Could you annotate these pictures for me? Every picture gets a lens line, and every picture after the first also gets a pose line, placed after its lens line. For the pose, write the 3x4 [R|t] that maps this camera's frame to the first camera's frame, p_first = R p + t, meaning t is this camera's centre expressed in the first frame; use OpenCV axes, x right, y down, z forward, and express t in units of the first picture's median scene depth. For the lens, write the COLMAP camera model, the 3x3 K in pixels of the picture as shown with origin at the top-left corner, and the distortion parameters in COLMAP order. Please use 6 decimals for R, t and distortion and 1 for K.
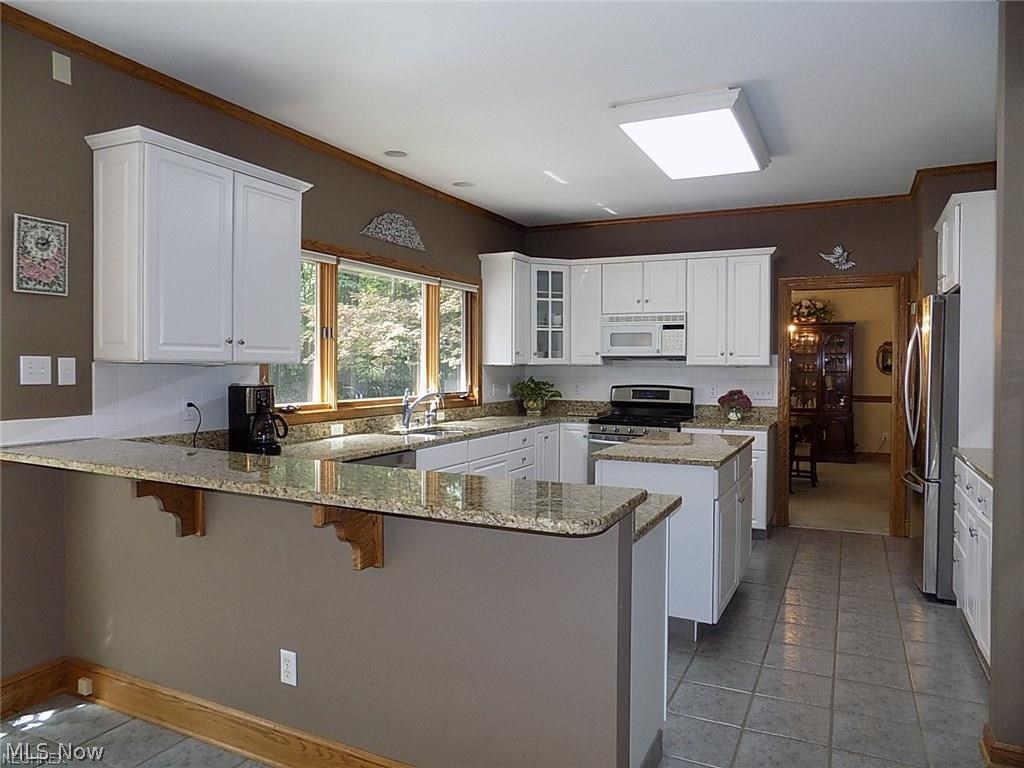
lens RADIAL K [[692.4, 0, 512.0], [0, 692.4, 384.0], [0, 0, 1]] dist [-0.020548, 0.004838]
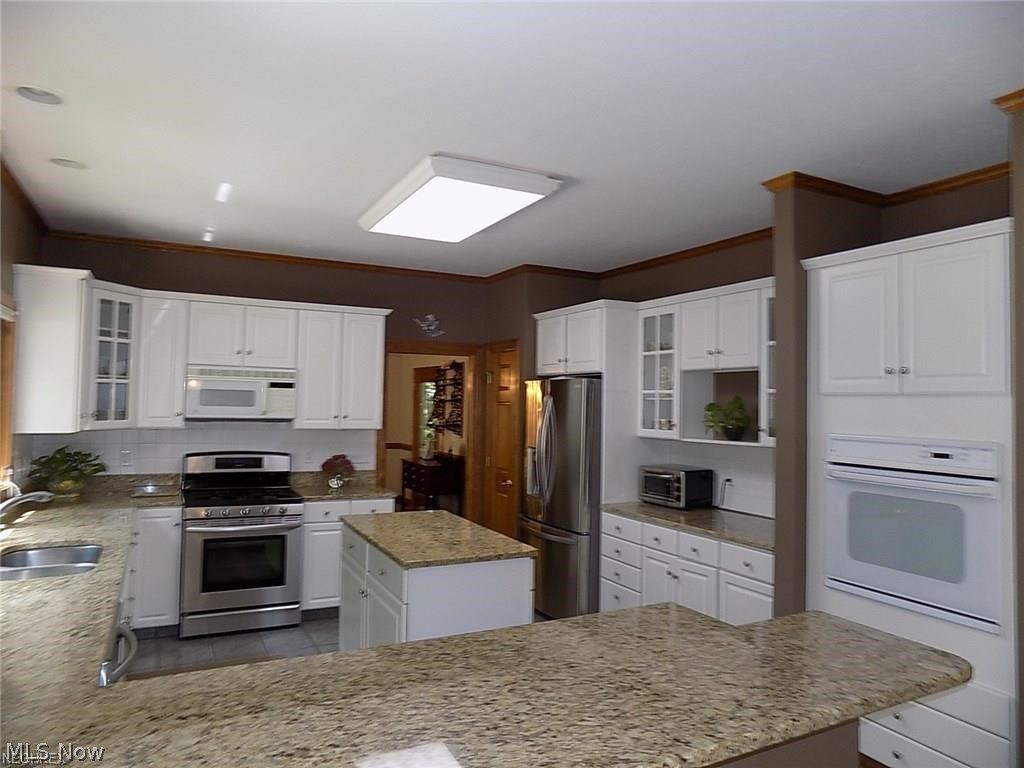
lens RADIAL K [[692.4, 0, 512.0], [0, 692.4, 384.0], [0, 0, 1]] dist [-0.020548, 0.004838]
pose [[0.607686, 0.029881, 0.793615, -0.275603], [0.005024, 0.999127, -0.041466, -0.045843], [-0.794161, 0.029185, 0.607006, 0.243116]]
